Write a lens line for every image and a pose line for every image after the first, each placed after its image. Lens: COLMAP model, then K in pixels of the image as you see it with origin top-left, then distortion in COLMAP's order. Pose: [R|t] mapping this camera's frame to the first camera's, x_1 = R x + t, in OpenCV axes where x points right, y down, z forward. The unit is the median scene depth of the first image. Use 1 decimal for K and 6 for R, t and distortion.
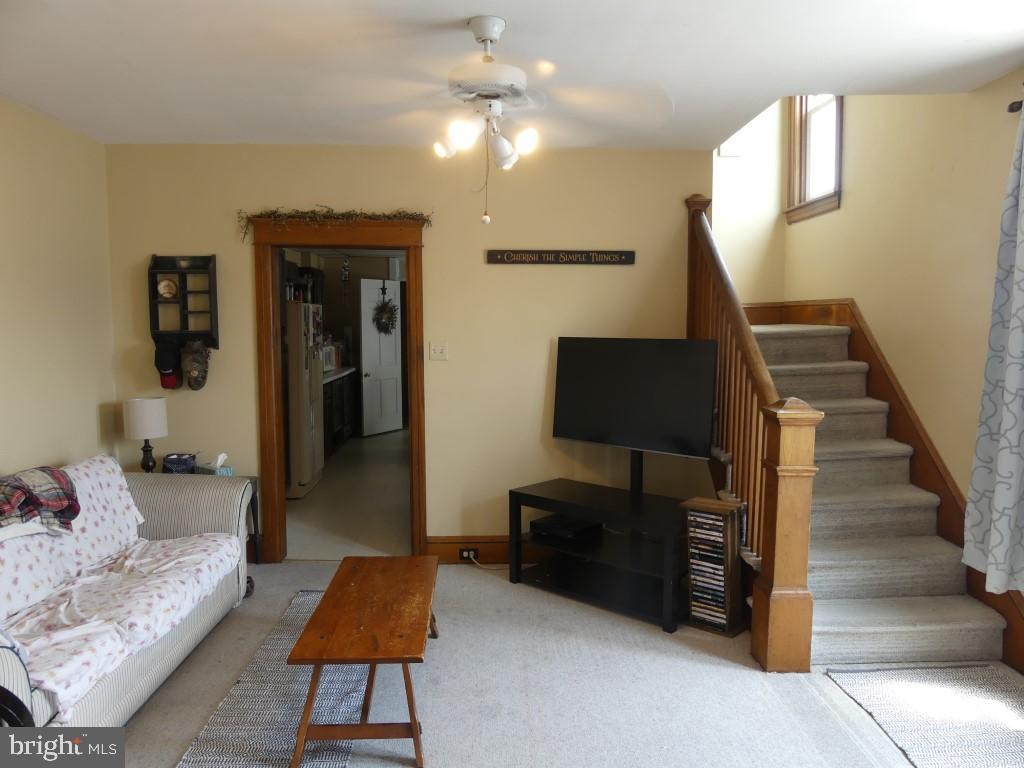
lens RADIAL K [[768.0, 0, 511.9], [0, 768.0, 380.6], [0, 0, 1]] dist [-0.035674, 0.043566]
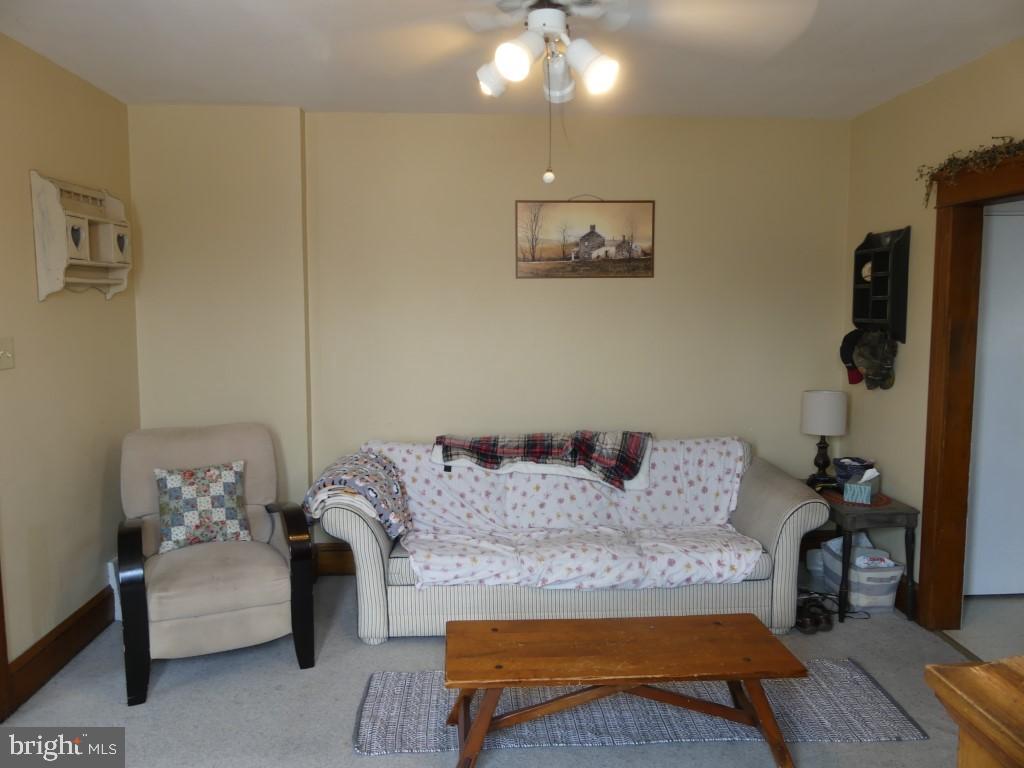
lens RADIAL K [[768.0, 0, 515.4], [0, 768.0, 388.1], [0, 0, 1]] dist [-0.035674, 0.043566]
pose [[0.026949, 0.108809, -0.993697, 0.431692], [-0.072502, 0.991653, 0.106619, -0.052429], [0.997004, 0.069172, 0.034613, 0.585244]]
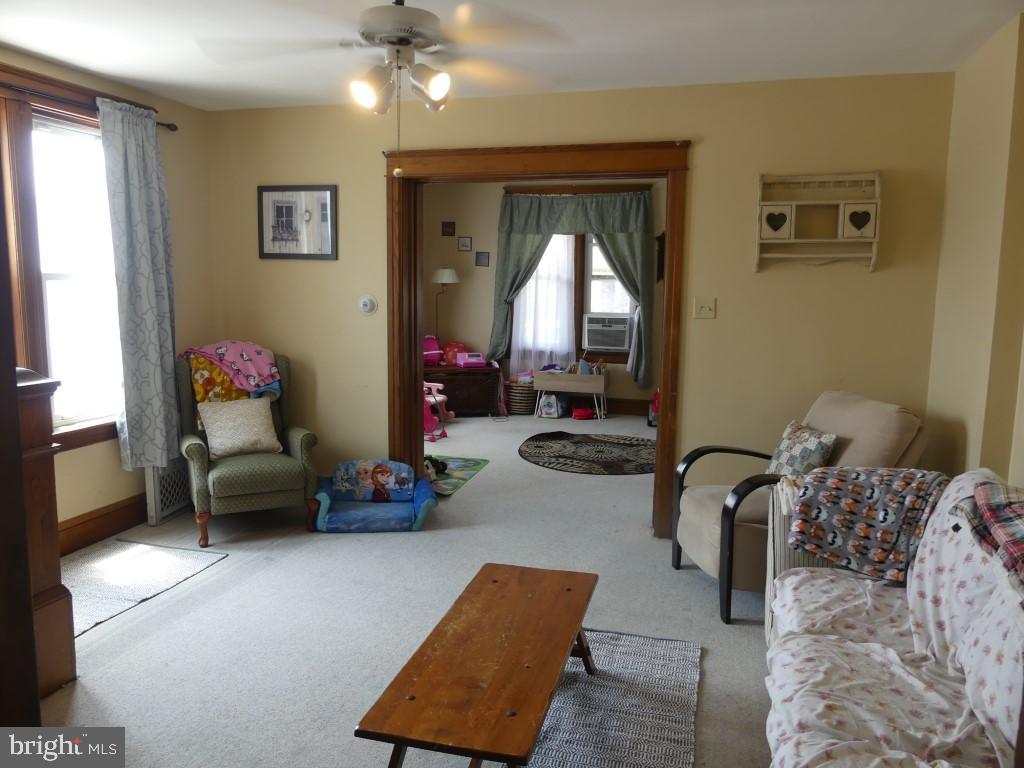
lens RADIAL K [[768.0, 0, 509.1], [0, 768.0, 387.6], [0, 0, 1]] dist [-0.035674, 0.043566]
pose [[-0.951538, -0.055149, 0.302546, -0.283036], [0.012007, 0.976377, 0.215741, -0.093751], [-0.307296, 0.208919, -0.928397, 1.163707]]
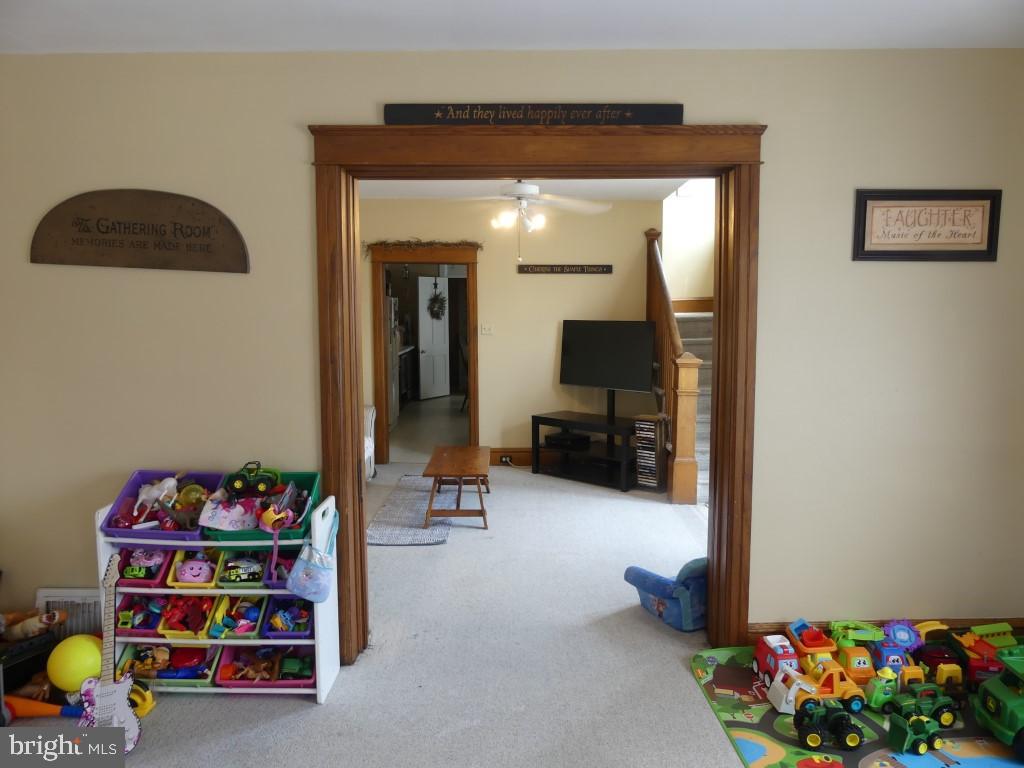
lens RADIAL K [[768.0, 0, 511.9], [0, 768.0, 383.5], [0, 0, 1]] dist [-0.035674, 0.043566]
pose [[0.999326, 0.000427, -0.036707, 0.013445], [0.000352, 0.999775, 0.021215, 0.041039], [0.036708, -0.021214, 0.999101, -0.601325]]
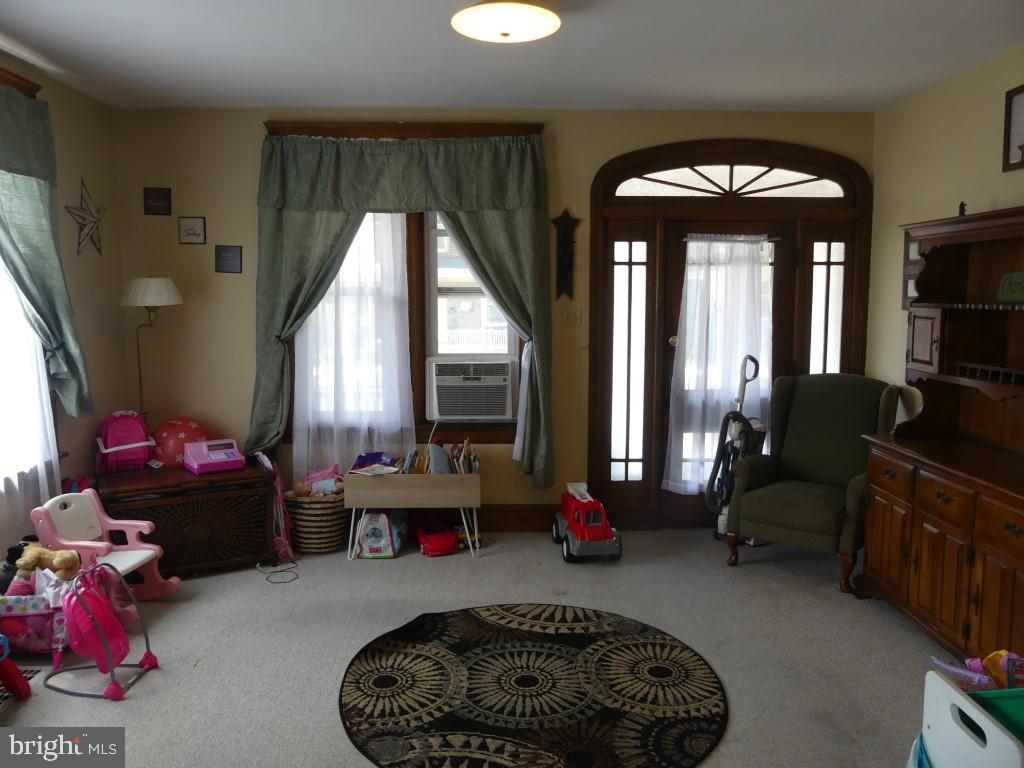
lens RADIAL K [[768.0, 0, 510.7], [0, 768.0, 384.8], [0, 0, 1]] dist [-0.035674, 0.043566]
pose [[-0.999991, 0.000568, 0.004104, 0.005833], [0.001329, 0.982188, 0.187894, -0.020735], [-0.003924, 0.187898, -0.982181, 0.348020]]
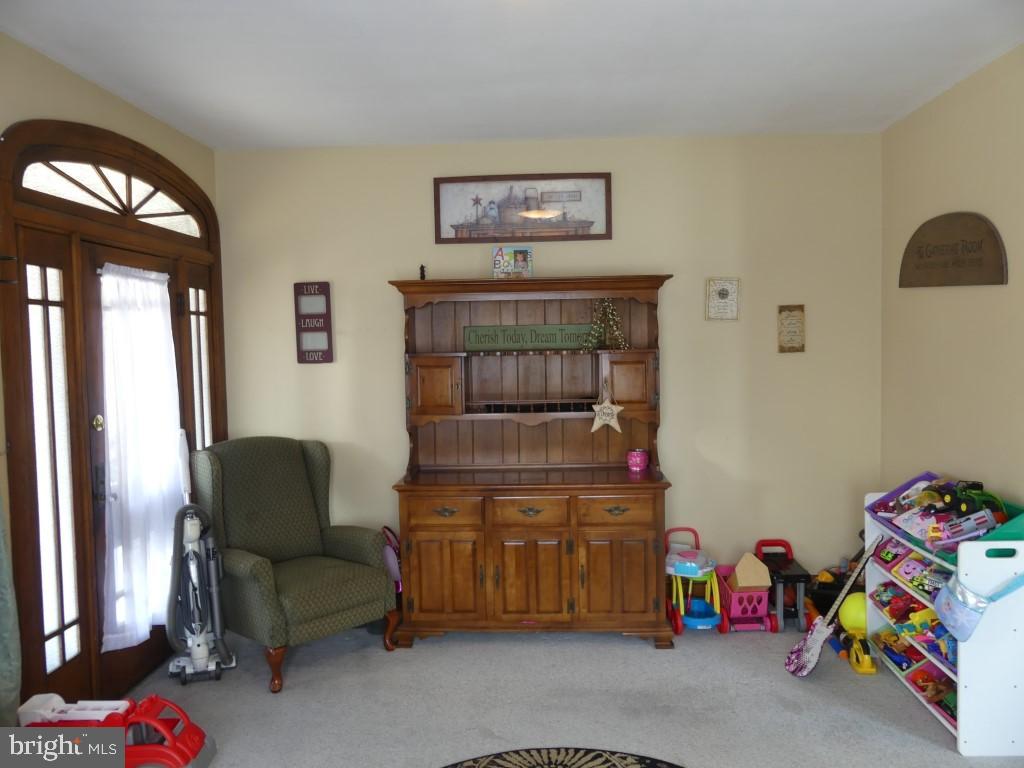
lens RADIAL K [[768.0, 0, 513.4], [0, 768.0, 382.1], [0, 0, 1]] dist [-0.035674, 0.043566]
pose [[-0.079717, 0.057443, -0.995161, 0.439796], [-0.051194, 0.996785, 0.061638, 0.019751], [0.995502, 0.055859, -0.076520, -0.273182]]
